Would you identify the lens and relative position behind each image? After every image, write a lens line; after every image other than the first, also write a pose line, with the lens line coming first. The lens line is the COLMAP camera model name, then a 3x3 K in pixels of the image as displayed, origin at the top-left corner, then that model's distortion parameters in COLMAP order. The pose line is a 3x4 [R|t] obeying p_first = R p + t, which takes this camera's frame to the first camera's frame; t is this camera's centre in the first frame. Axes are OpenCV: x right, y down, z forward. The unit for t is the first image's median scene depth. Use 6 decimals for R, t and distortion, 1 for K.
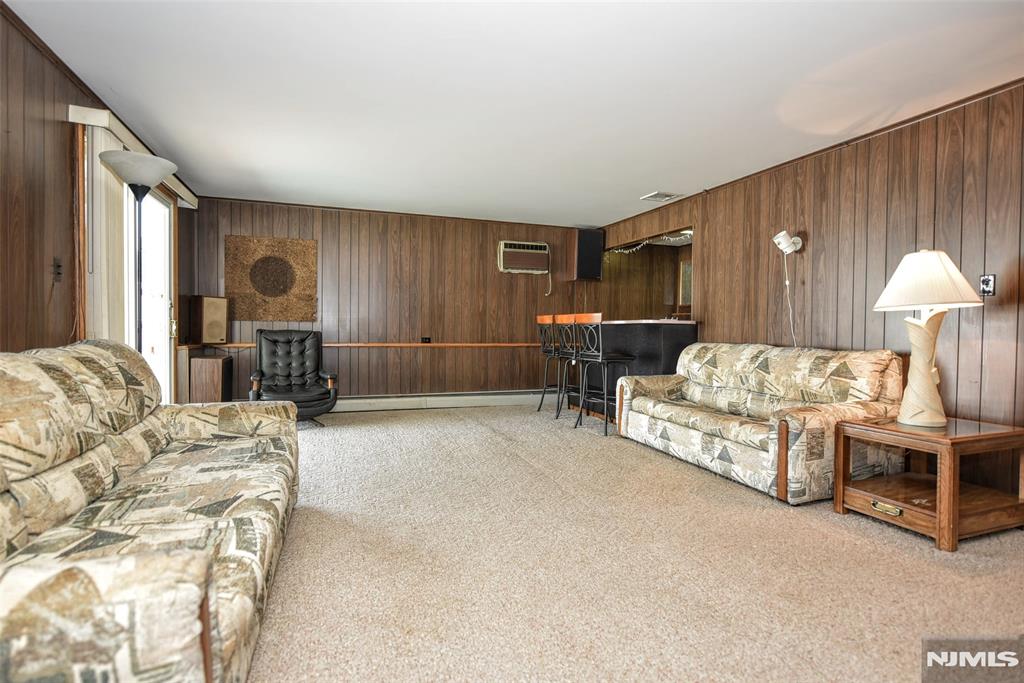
lens RADIAL K [[513.8, 0, 512.8], [0, 513.8, 339.2], [0, 0, 1]] dist [-0.005324, -0.000139]
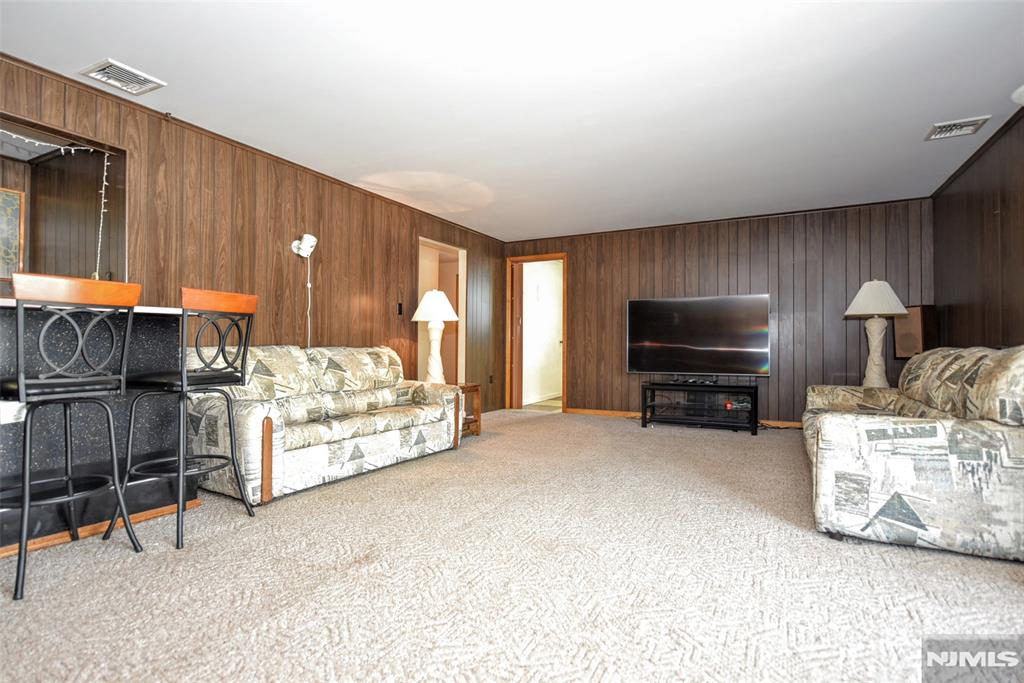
lens RADIAL K [[513.8, 0, 511.9], [0, 513.8, 339.5], [0, 0, 1]] dist [-0.005324, -0.000139]
pose [[-0.679912, -0.005695, 0.733272, -0.353700], [0.002085, 0.999951, 0.009699, -0.006989], [-0.733291, 0.008123, -0.679866, 0.986368]]
